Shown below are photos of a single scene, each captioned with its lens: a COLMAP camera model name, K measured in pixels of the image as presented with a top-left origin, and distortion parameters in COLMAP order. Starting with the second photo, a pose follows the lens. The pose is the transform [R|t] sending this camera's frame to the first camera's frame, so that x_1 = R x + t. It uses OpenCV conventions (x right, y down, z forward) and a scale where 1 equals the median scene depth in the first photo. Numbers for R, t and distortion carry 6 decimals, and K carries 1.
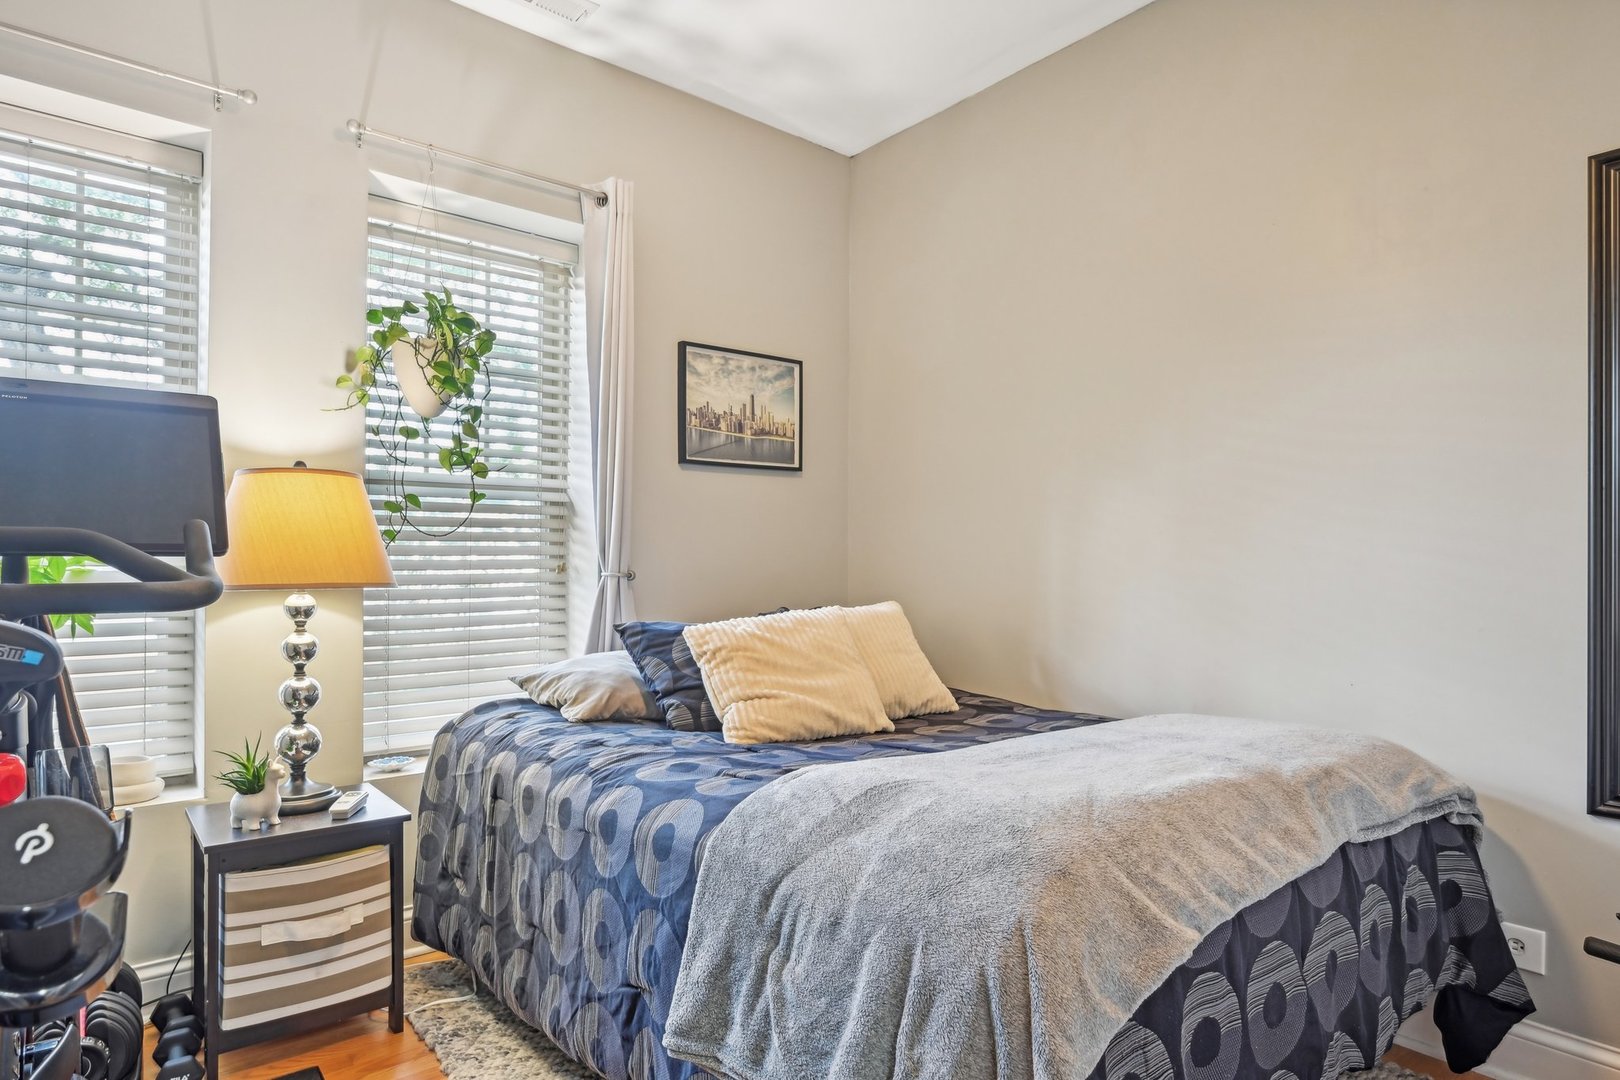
lens RADIAL K [[896.5, 0, 807.3], [0, 896.5, 545.0], [0, 0, 1]] dist [0.001875, -0.000491]
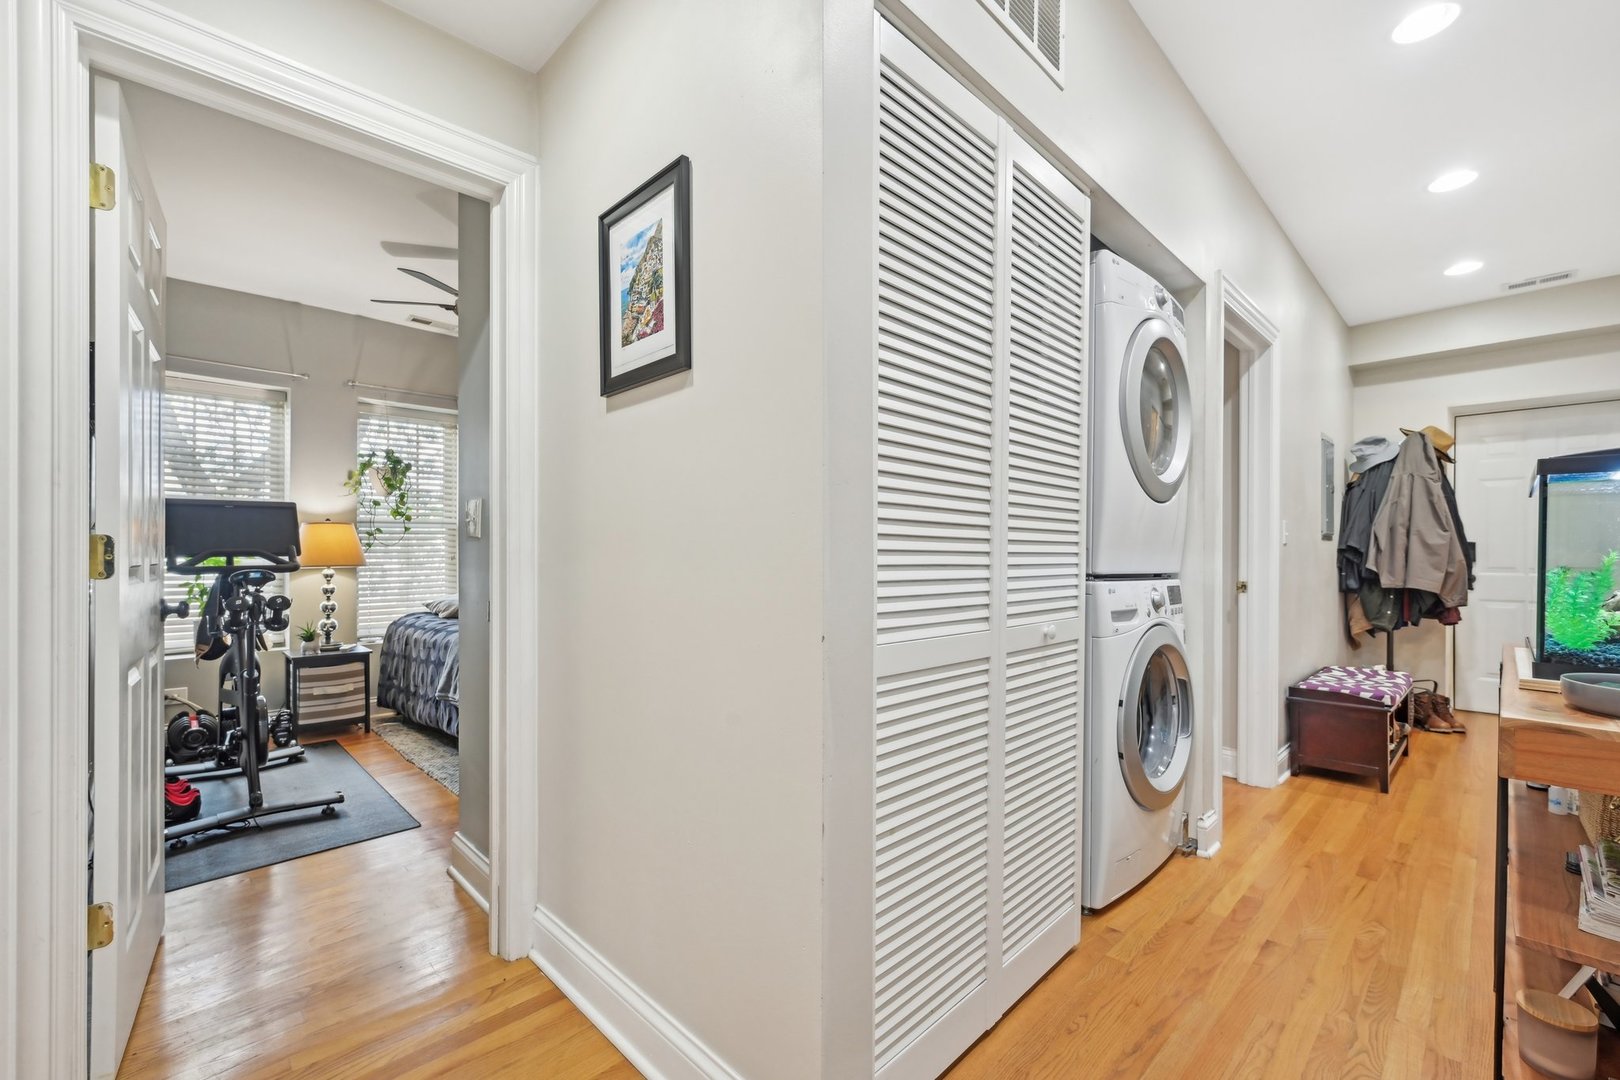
lens RADIAL K [[672.8, 0, 810.0], [0, 672.8, 540.0], [0, 0, 1]] dist [0.000203, 0.000047]
pose [[0.995628, -0.000032, 0.093404, 0.650635], [-0.000691, 0.999970, 0.007703, -0.045851], [-0.093401, -0.007734, 0.995599, -1.085453]]
